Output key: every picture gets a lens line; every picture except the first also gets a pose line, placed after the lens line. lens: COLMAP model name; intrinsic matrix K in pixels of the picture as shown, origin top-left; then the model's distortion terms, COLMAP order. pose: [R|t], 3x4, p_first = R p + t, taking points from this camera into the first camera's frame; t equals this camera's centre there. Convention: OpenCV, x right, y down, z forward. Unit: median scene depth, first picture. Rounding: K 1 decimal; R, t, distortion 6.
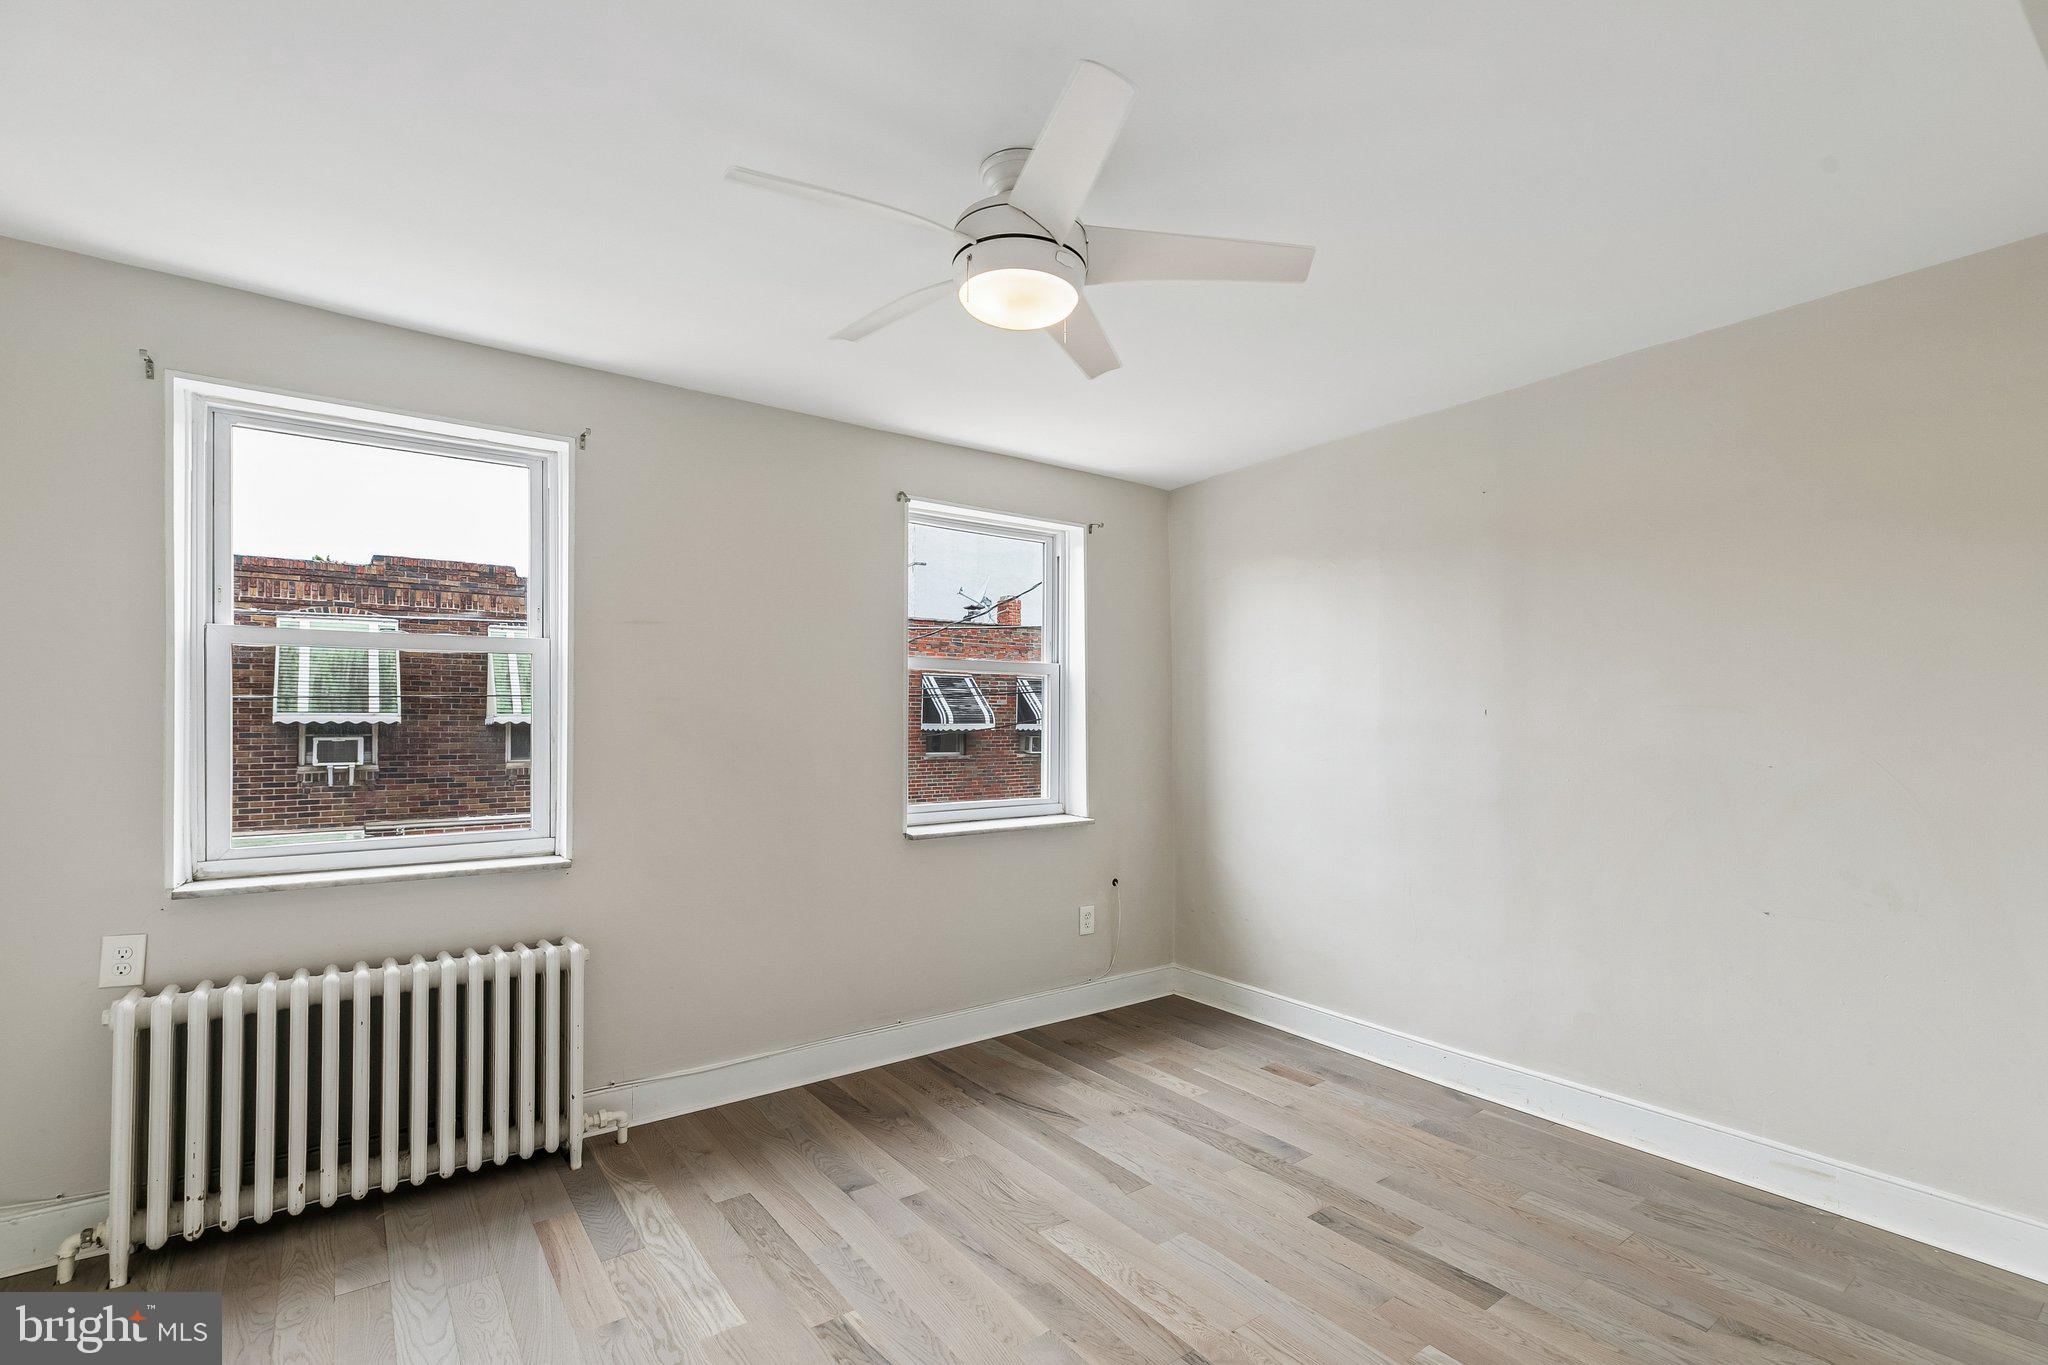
lens RADIAL K [[924.0, 0, 1032.0], [0, 924.0, 722.6], [0, 0, 1]] dist [0.001945, 0.000277]
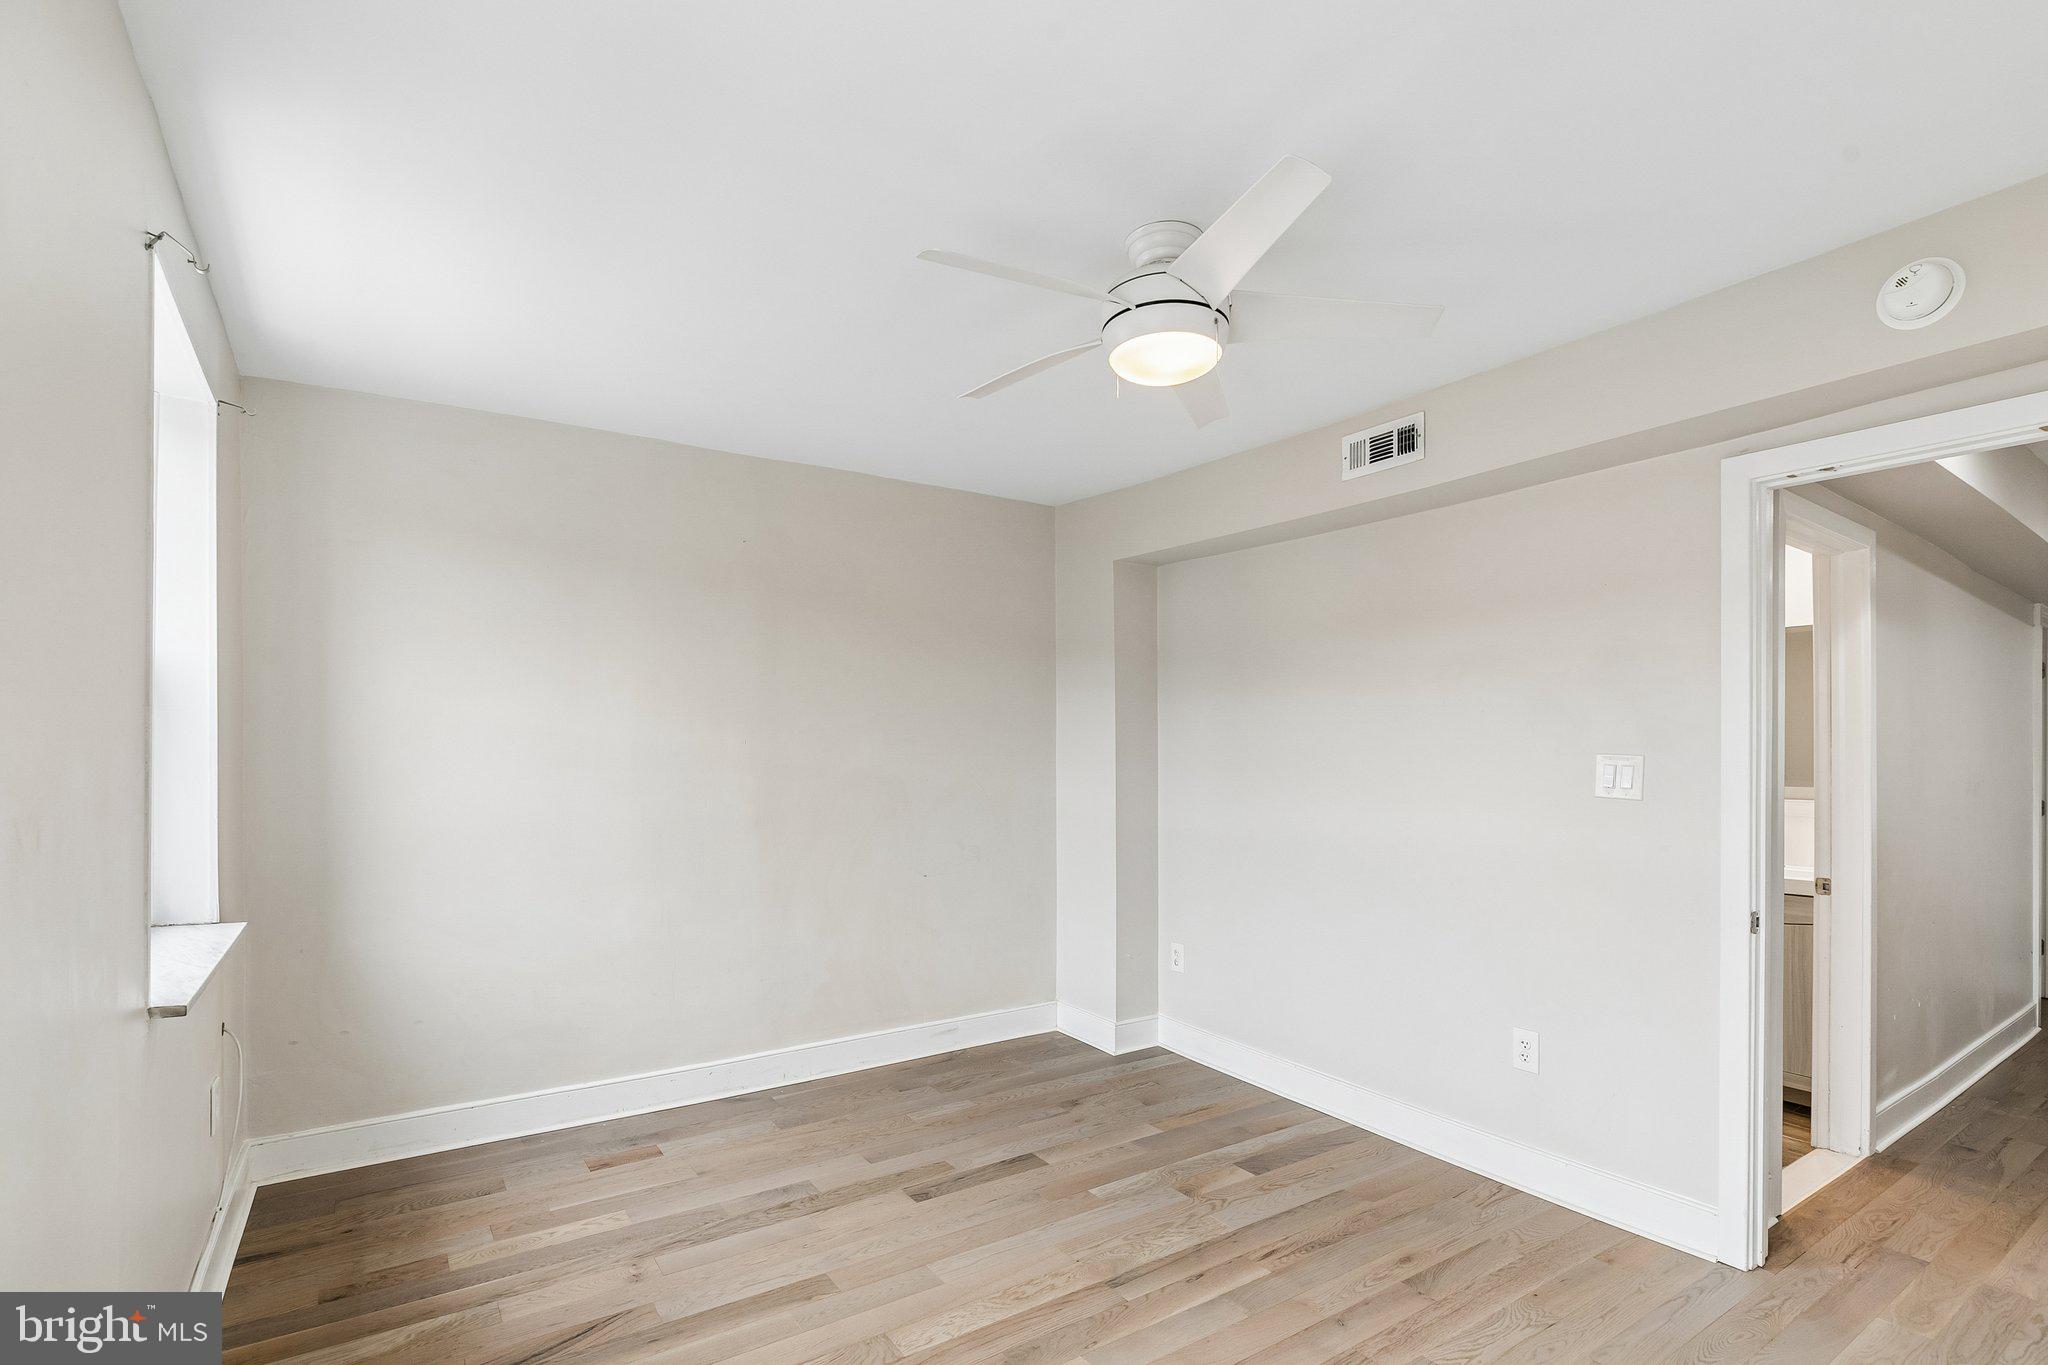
lens RADIAL K [[947.5, 0, 1021.6], [0, 947.5, 726.9], [0, 0, 1]] dist [0.000046, -0.000417]
pose [[0.052587, 0.023504, 0.998340, -0.555046], [-0.002684, 0.999723, -0.023395, -0.002734], [-0.998613, -0.001450, 0.052636, 0.544168]]
